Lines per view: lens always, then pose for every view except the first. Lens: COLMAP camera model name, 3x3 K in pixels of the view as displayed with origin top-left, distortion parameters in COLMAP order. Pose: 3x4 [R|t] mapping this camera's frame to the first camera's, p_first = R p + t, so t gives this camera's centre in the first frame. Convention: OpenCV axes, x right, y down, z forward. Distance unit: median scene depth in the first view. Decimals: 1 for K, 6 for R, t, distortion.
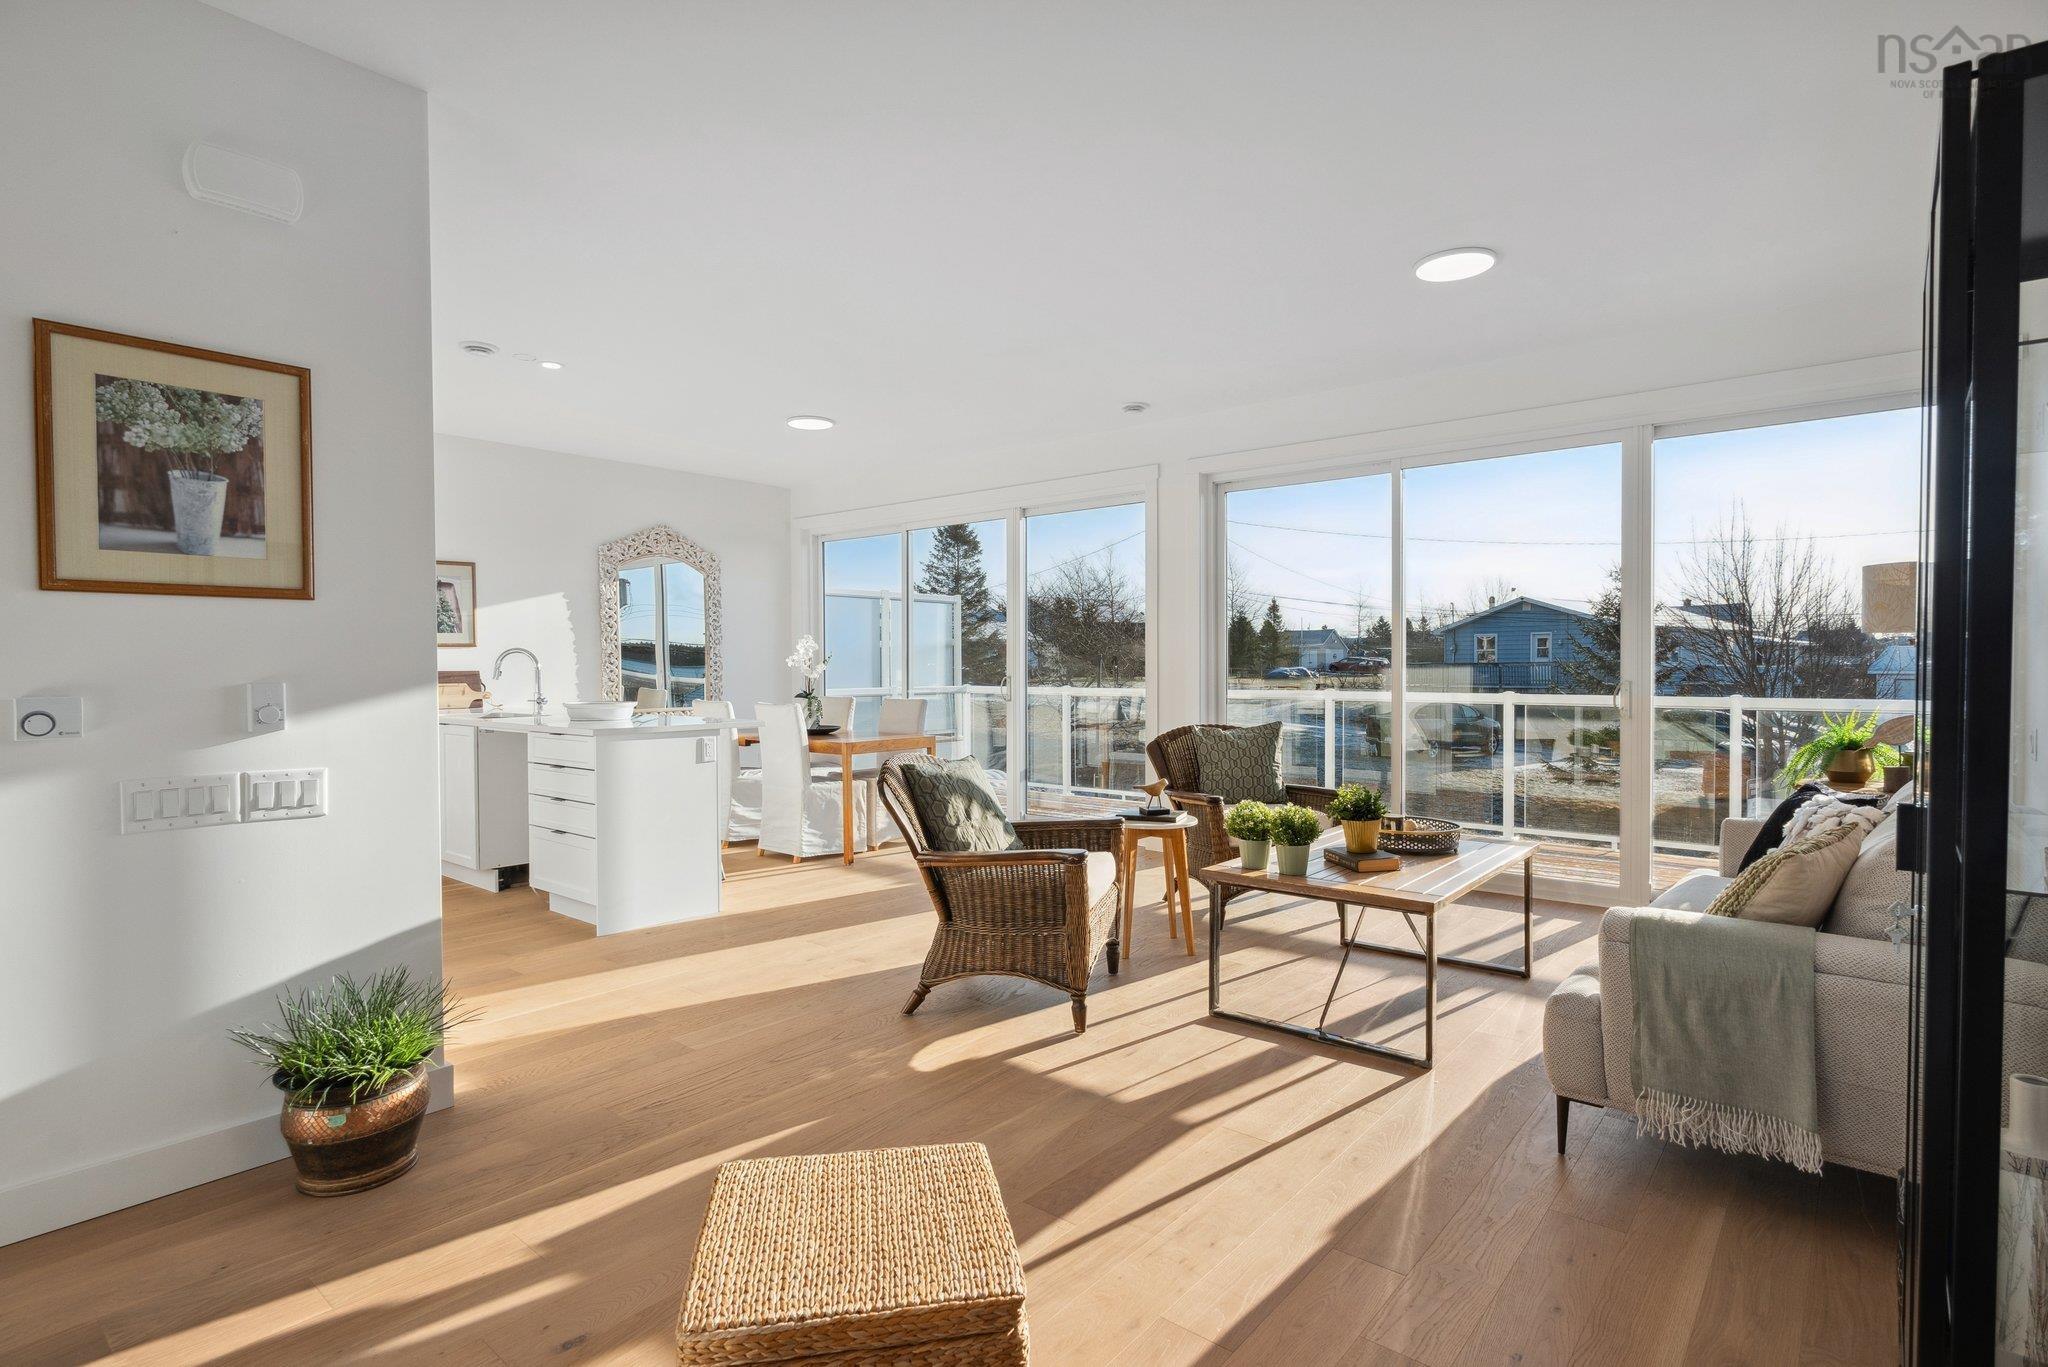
lens RADIAL K [[1020.0, 0, 1026.3], [0, 1020.0, 678.2], [0, 0, 1]] dist [0.000994, 0.000840]
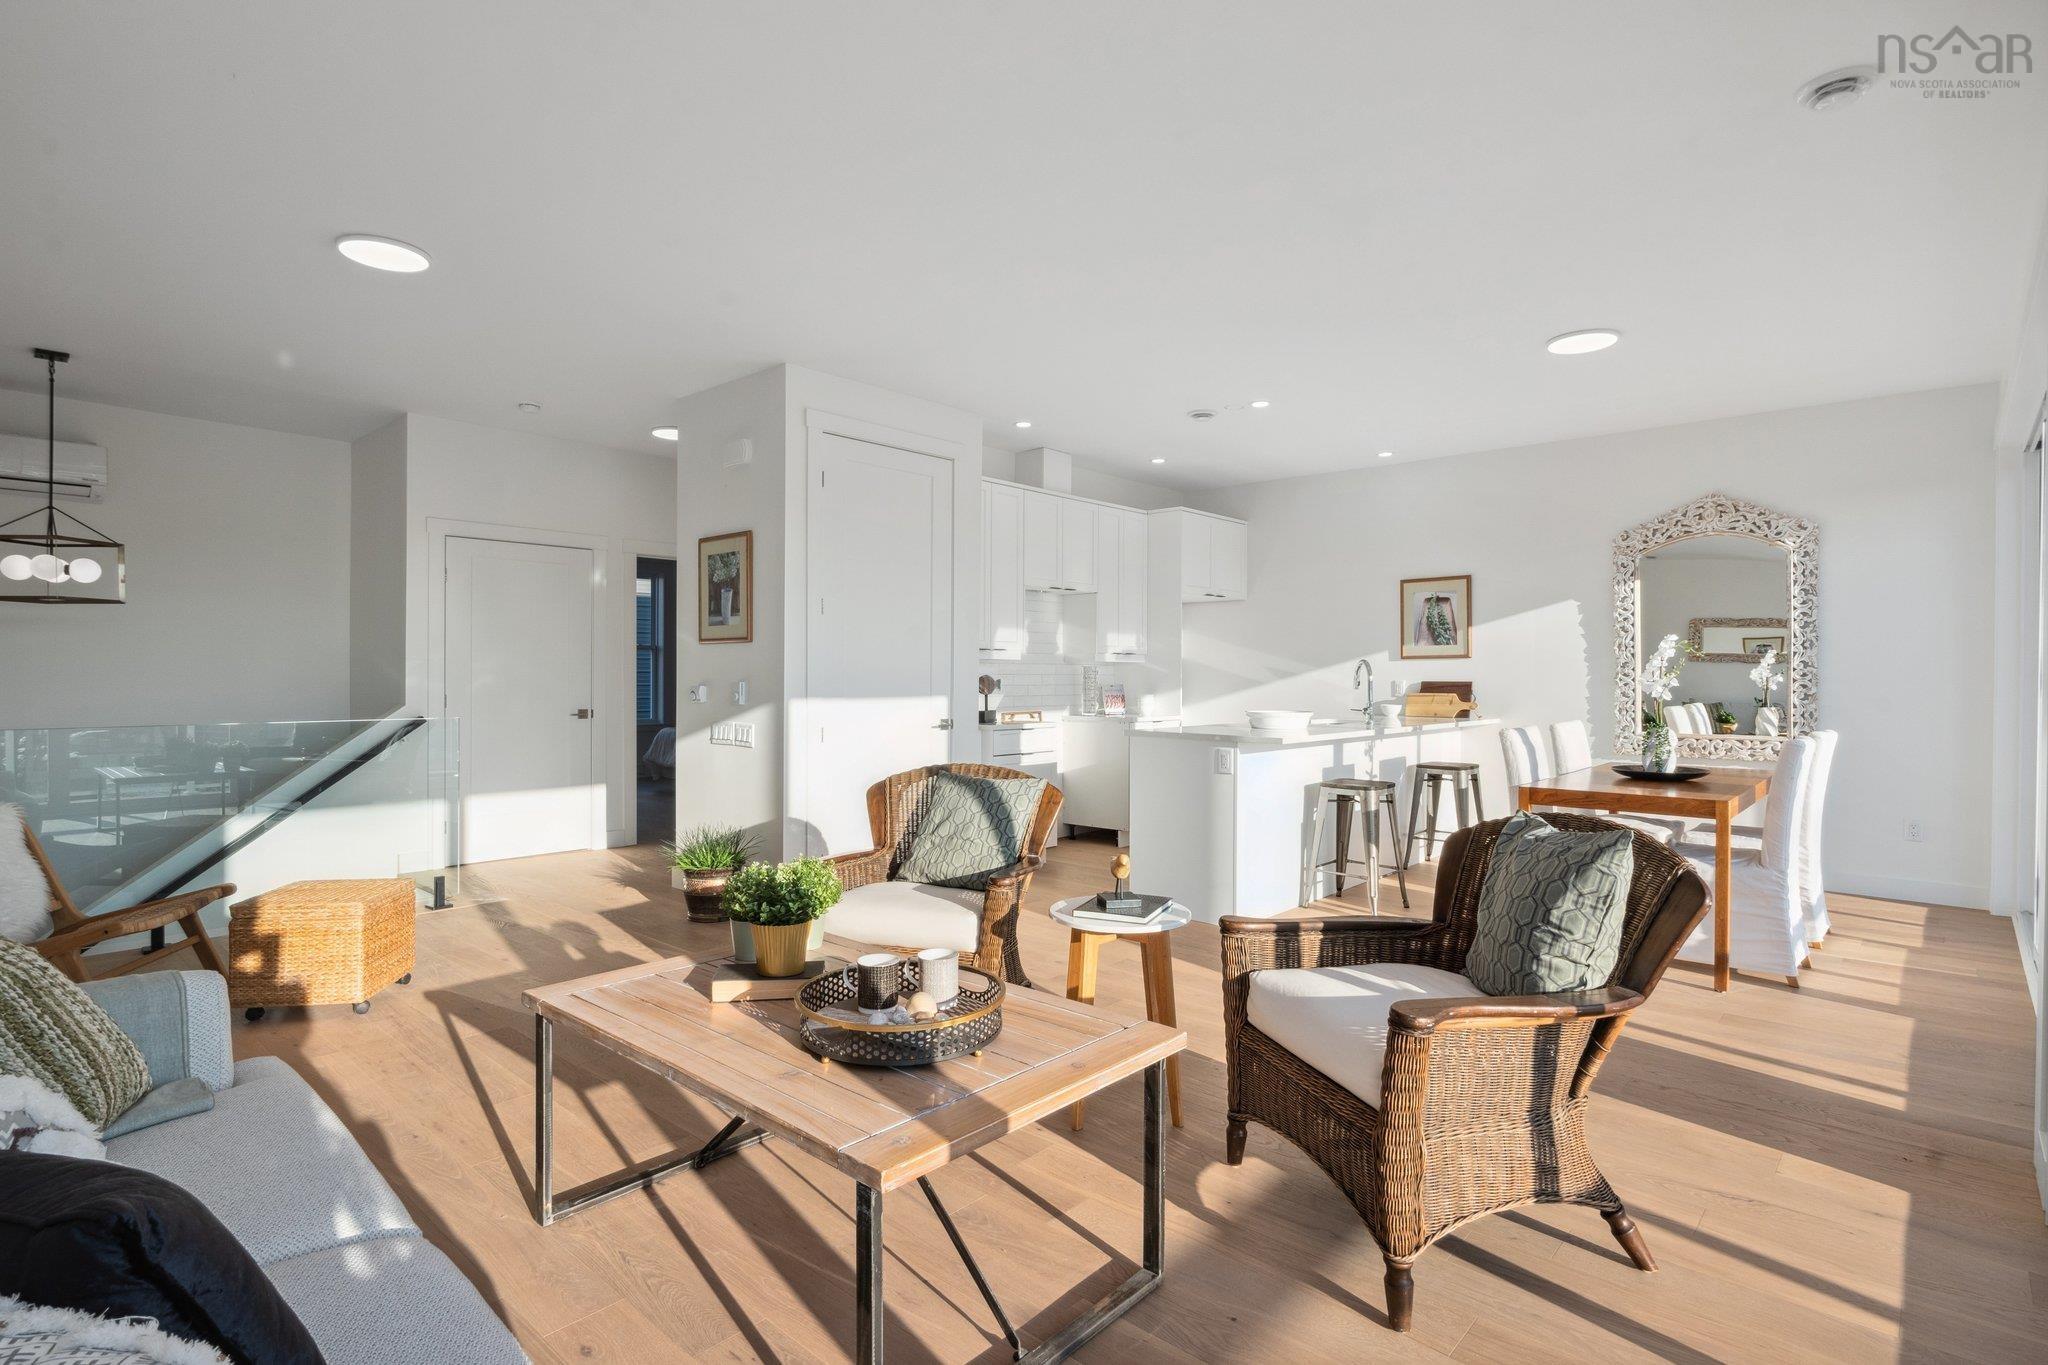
lens RADIAL K [[1031.8, 0, 1037.5], [0, 1031.8, 682.1], [0, 0, 1]] dist [0.001298, -0.000380]
pose [[-0.032524, 0.006241, -0.999451, 0.703168], [-0.016543, 0.999840, 0.006782, -0.009214], [0.999334, 0.016754, -0.032416, 0.844233]]
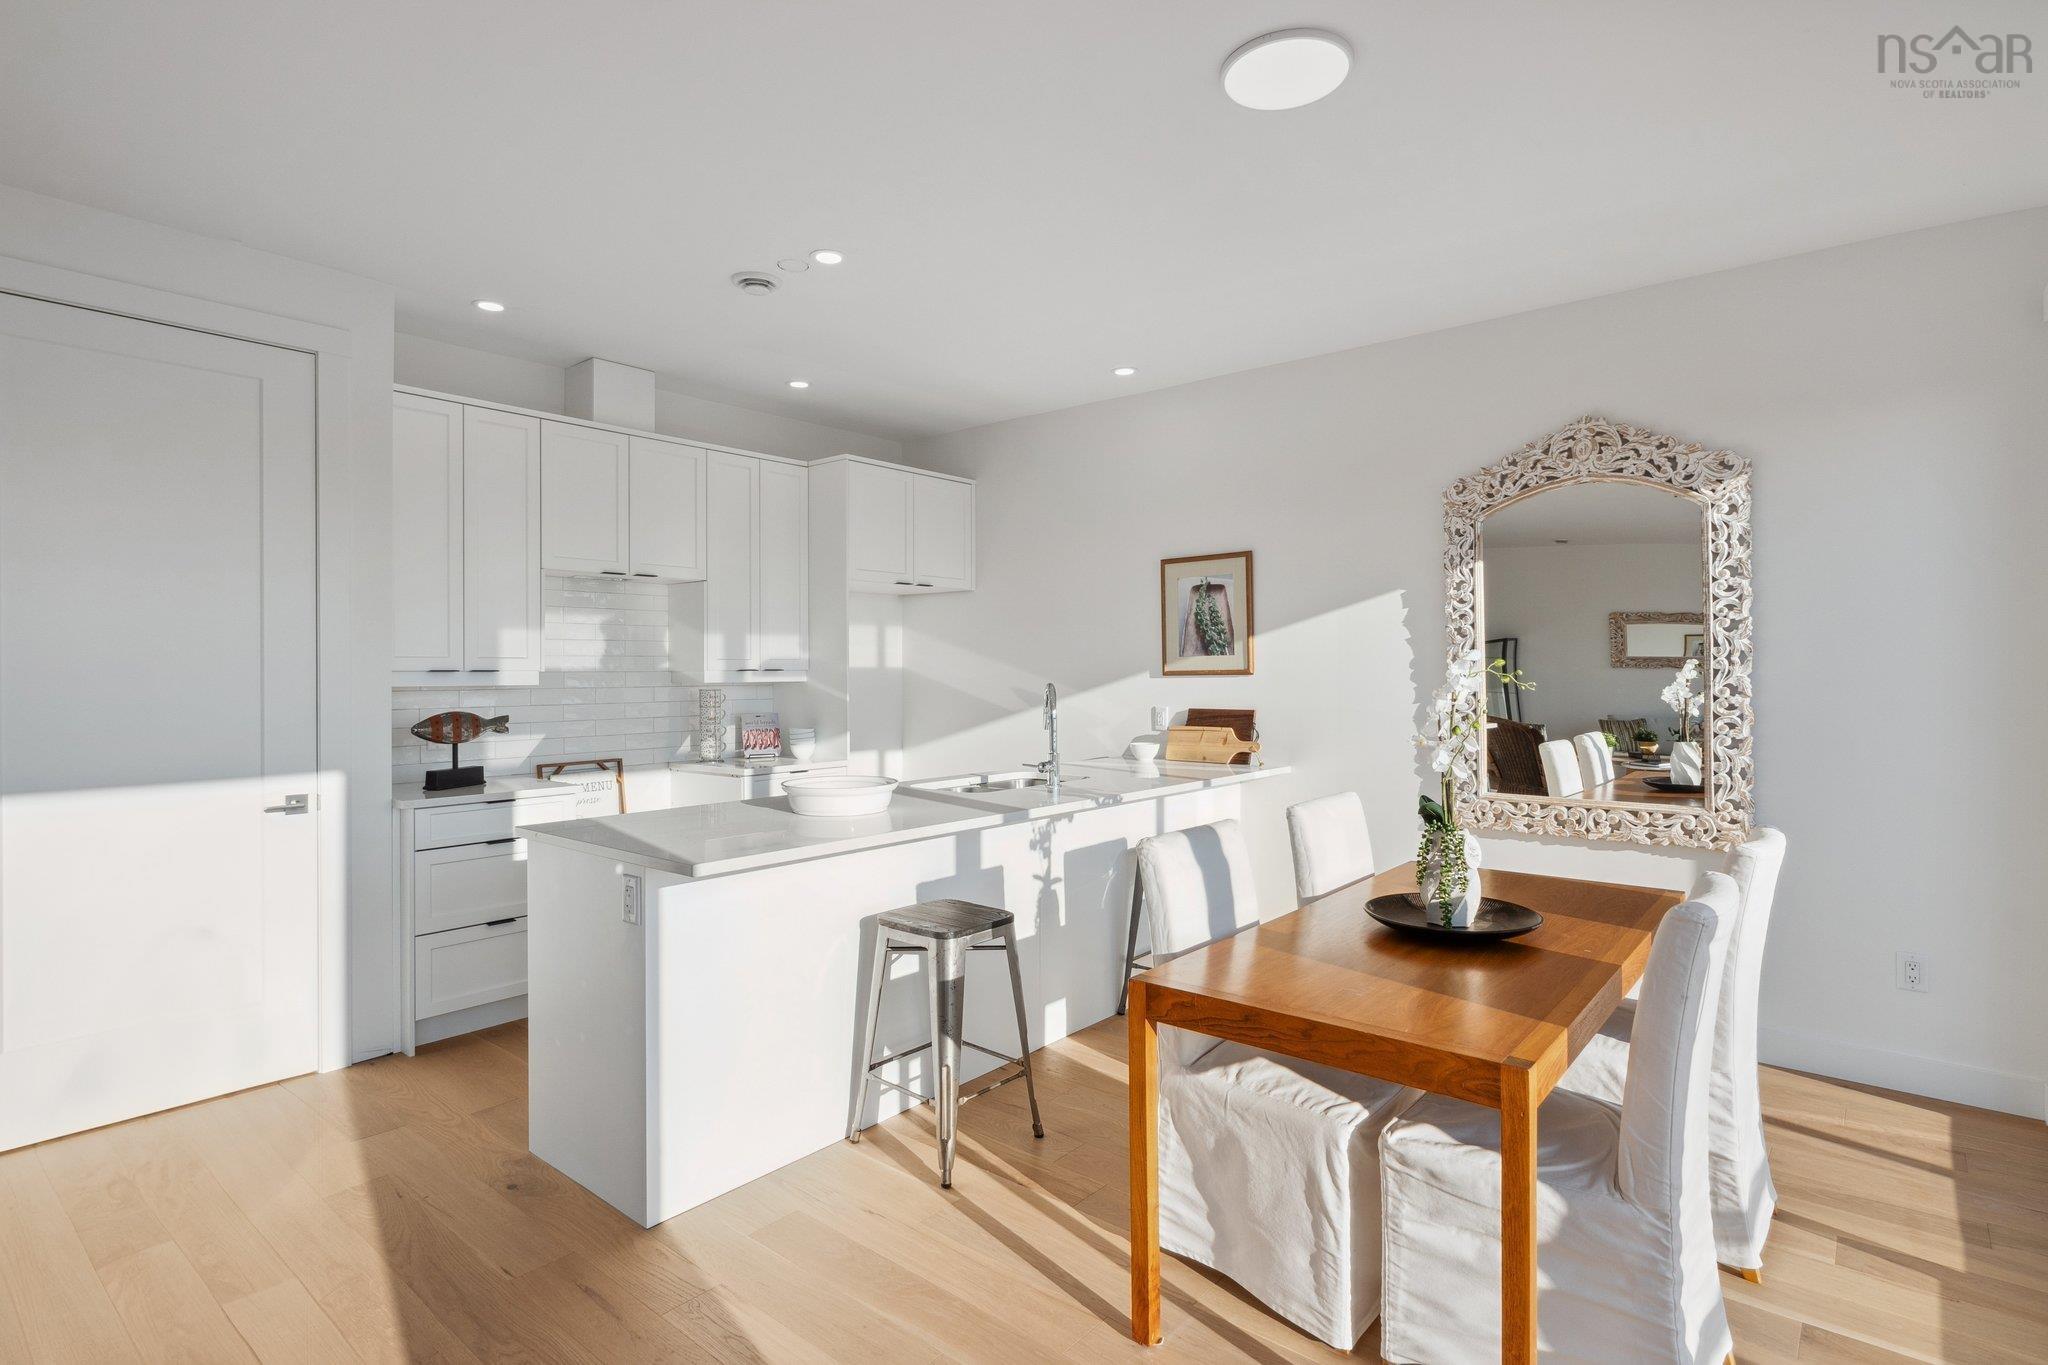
lens RADIAL K [[1035.1, 0, 1036.6], [0, 1035.1, 670.4], [0, 0, 1]] dist [-0.005450, 0.001118]
pose [[0.000923, 0.000457, -0.999999, 0.212371], [-0.009154, 0.999958, 0.000448, -0.045598], [0.999958, 0.009153, 0.000928, 1.197922]]
